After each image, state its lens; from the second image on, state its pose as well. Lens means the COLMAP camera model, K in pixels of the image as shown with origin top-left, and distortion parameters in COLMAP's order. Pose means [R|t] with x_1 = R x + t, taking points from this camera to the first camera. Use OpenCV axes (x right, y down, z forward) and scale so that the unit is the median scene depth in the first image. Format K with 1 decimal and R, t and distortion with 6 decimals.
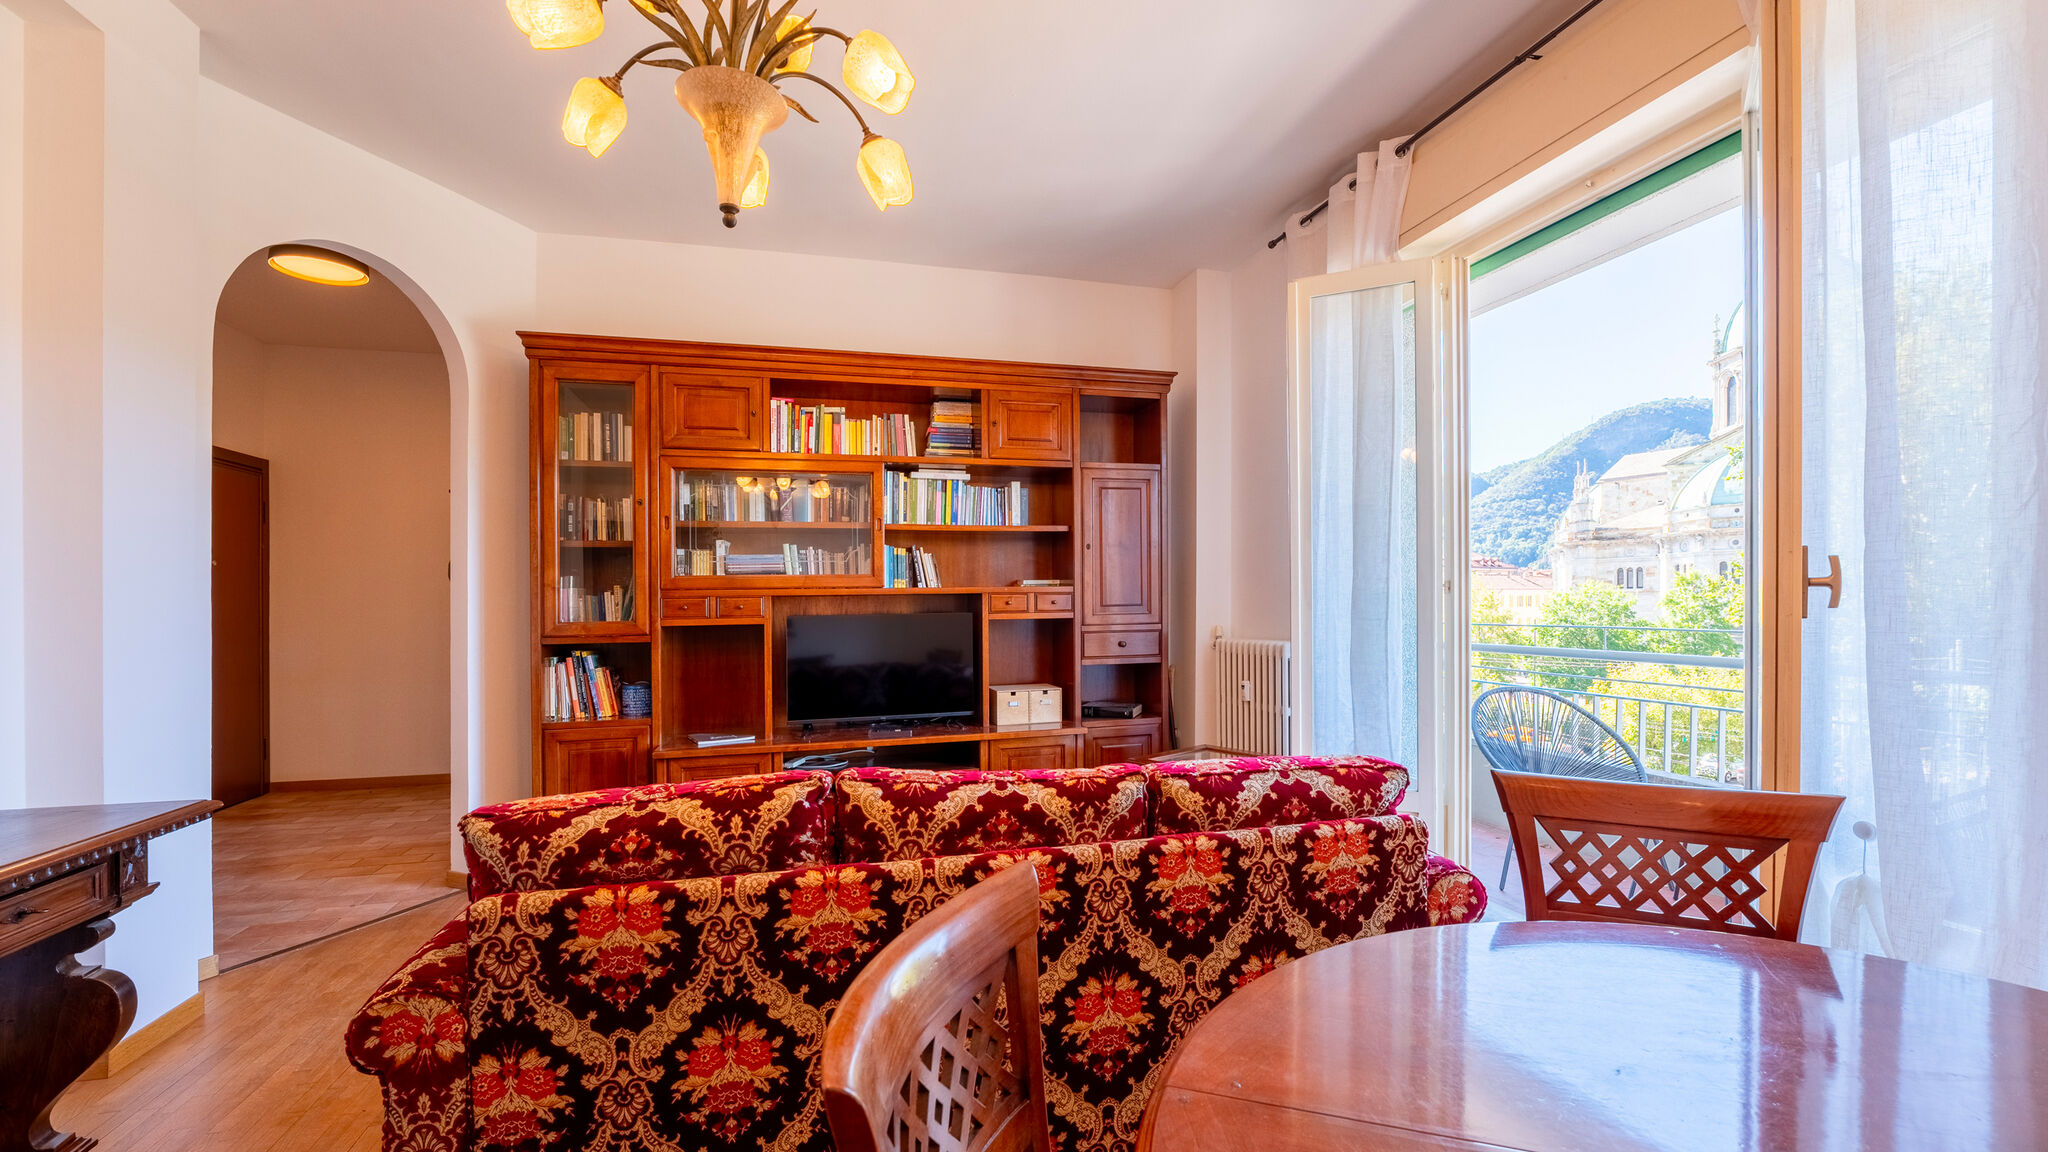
lens RADIAL K [[867.0, 0, 1040.0], [0, 867.0, 603.3], [0, 0, 1]] dist [-0.015121, 0.000426]
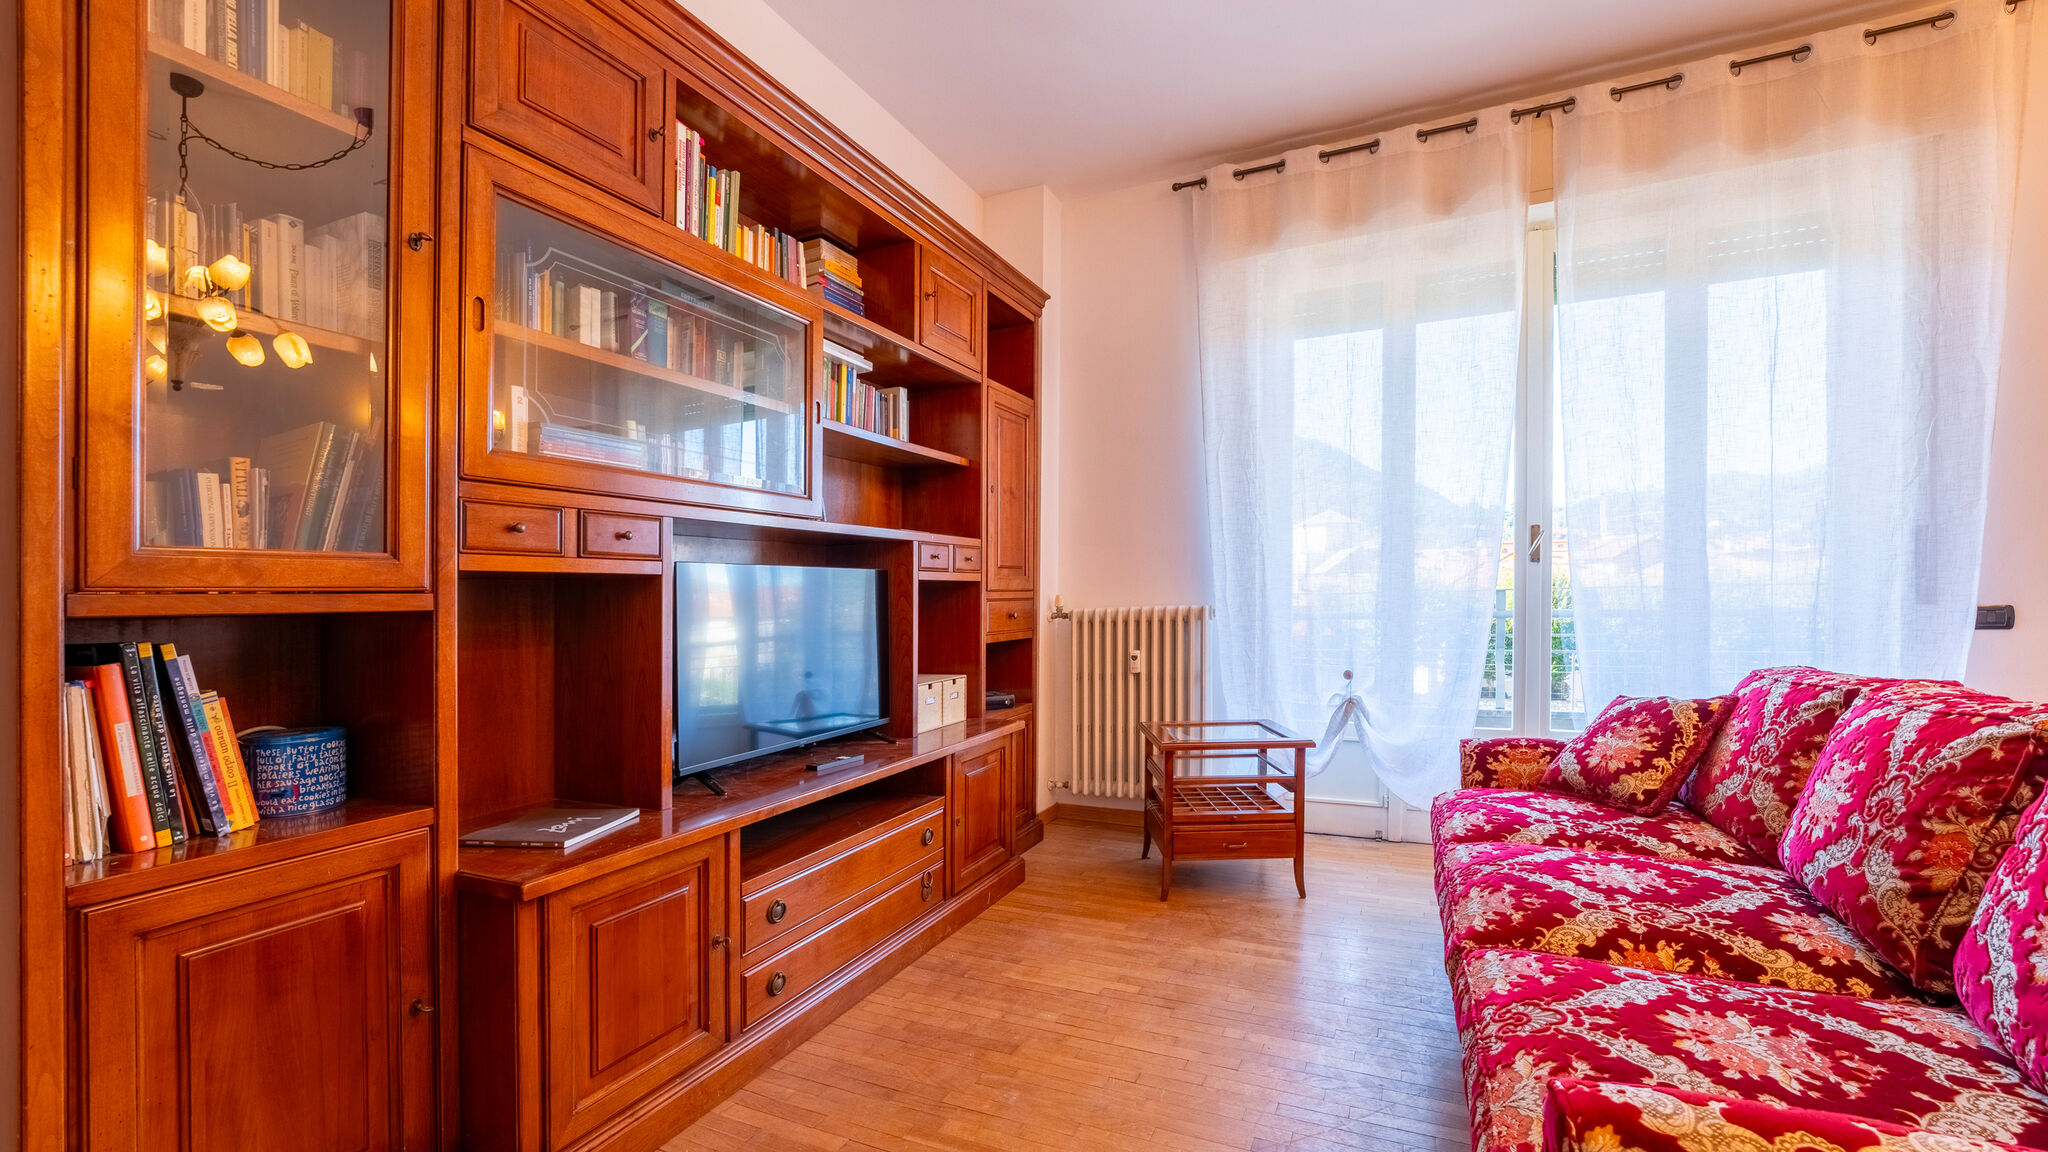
lens RADIAL K [[832.5, 0, 1021.2], [0, 832.5, 599.2], [0, 0, 1]] dist [-0.016230, 0.000186]
pose [[0.650122, 0.002284, 0.759827, -0.550251], [0.023441, 0.999459, -0.023062, 0.056526], [-0.759468, 0.032804, 0.649716, 0.561629]]
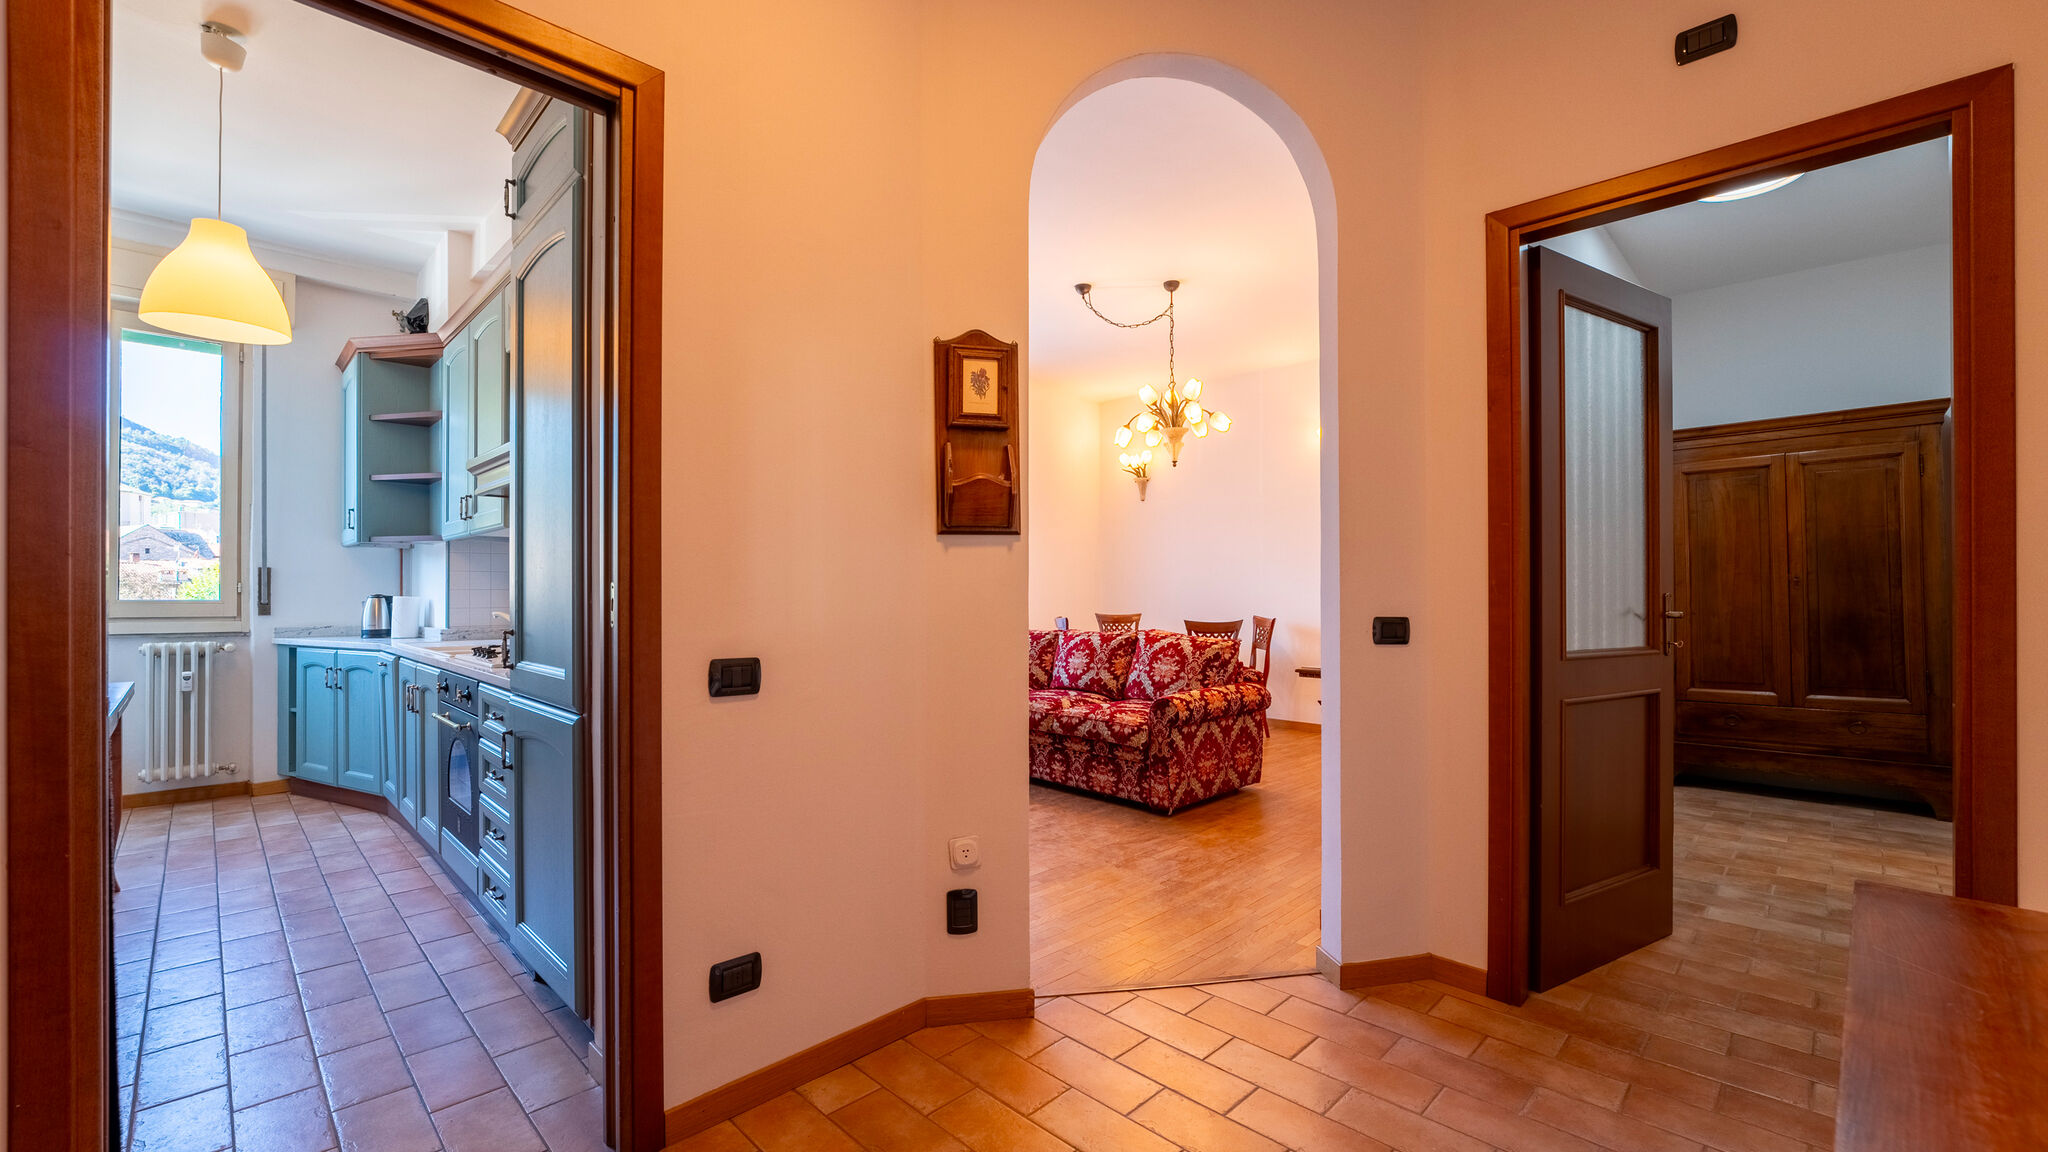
lens RADIAL K [[827.1, 0, 1020.9], [0, 827.1, 592.5], [0, 0, 1]] dist [-0.013653, -0.000208]
pose [[-0.488667, 0.007130, 0.872441, -1.104452], [0.016183, 0.999869, 0.000893, 0.033587], [-0.872320, 0.014555, -0.488719, 1.207077]]
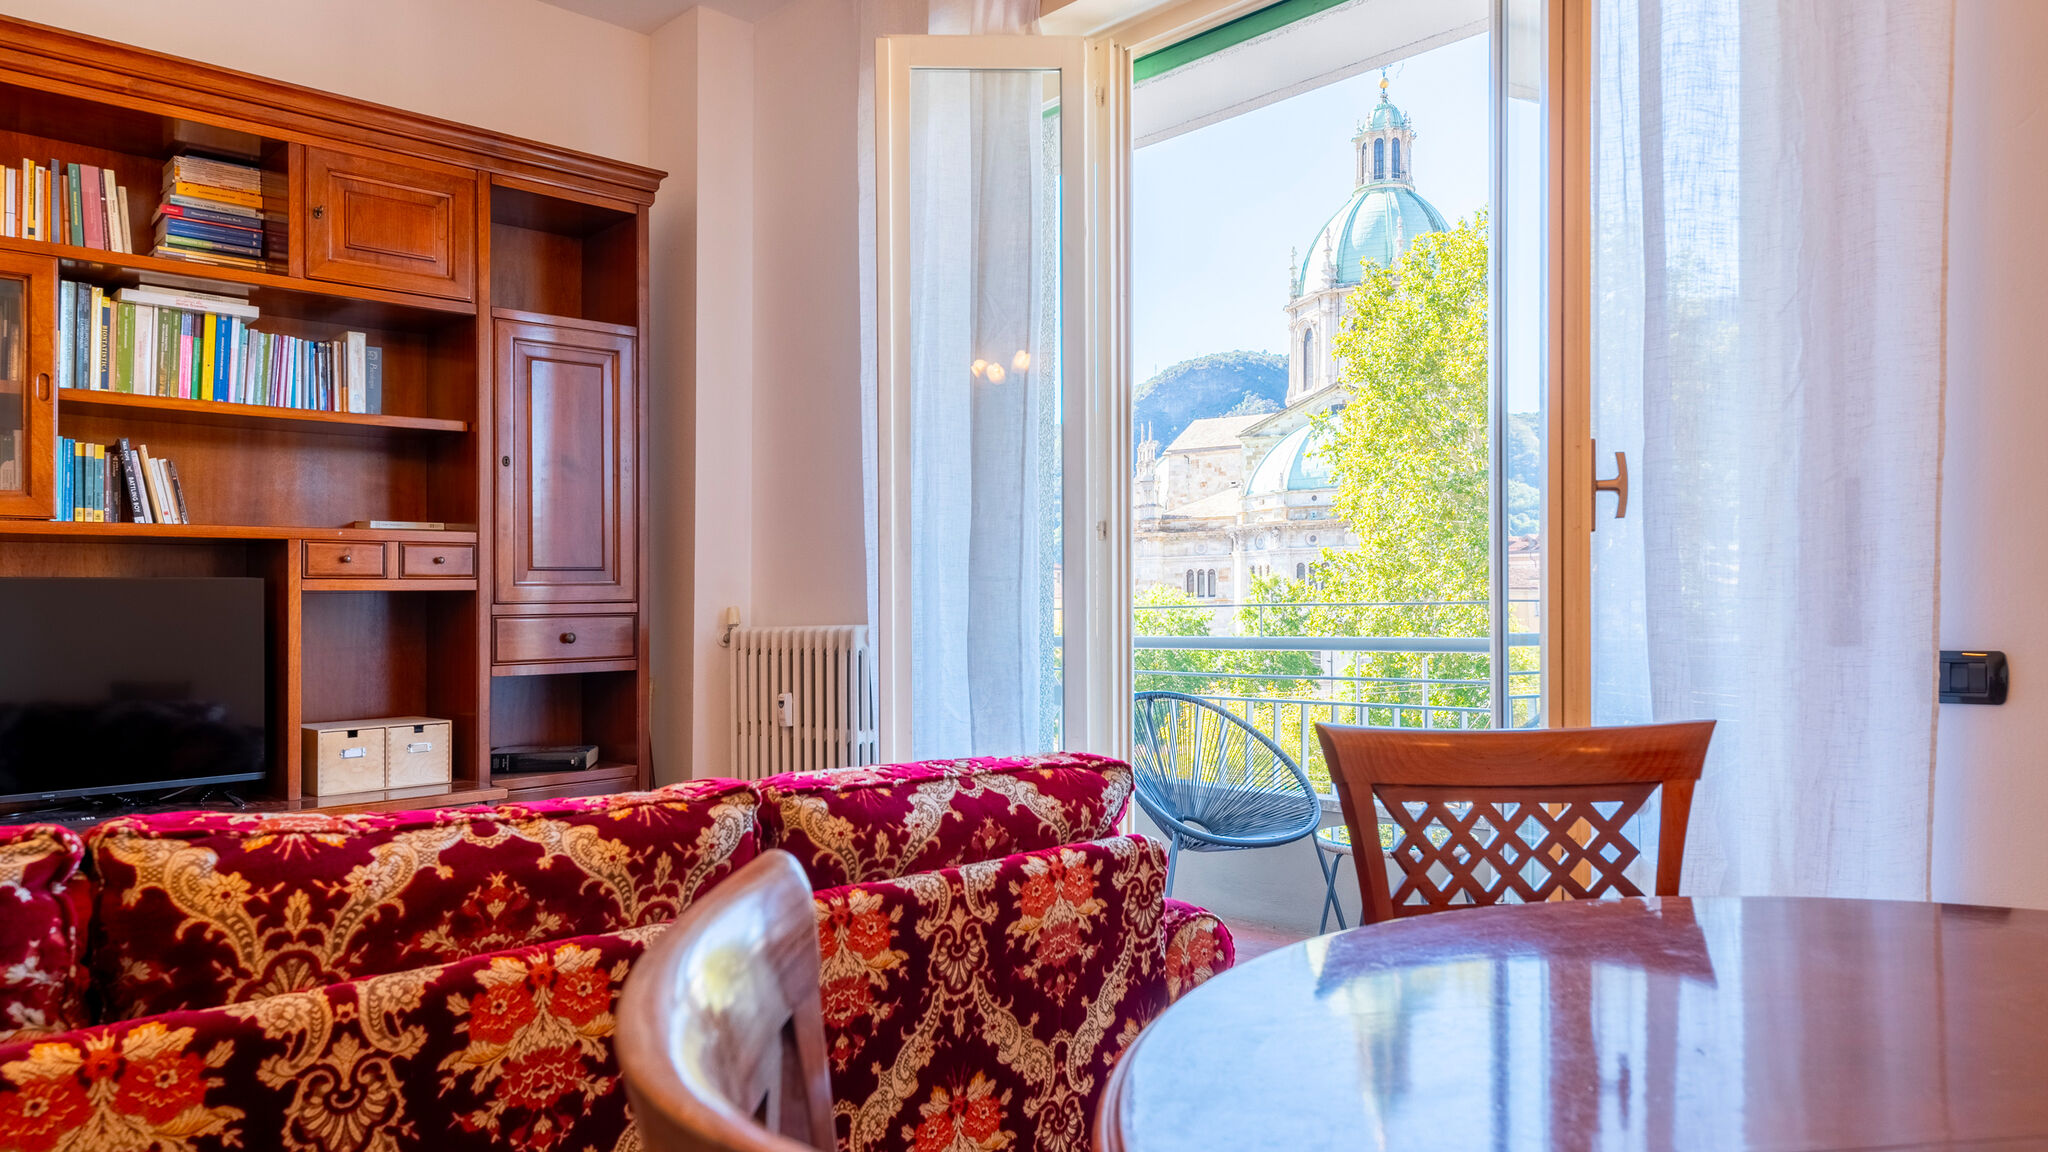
lens RADIAL K [[1368.8, 0, 1035.6], [0, 1368.8, 614.3], [0, 0, 1]] dist [0.014047, -0.004179]
pose [[0.872585, 0.000206, 0.488462, -0.085835], [0.009837, 0.999790, -0.017994, 0.057216], [-0.488363, 0.020506, 0.872400, 0.079188]]
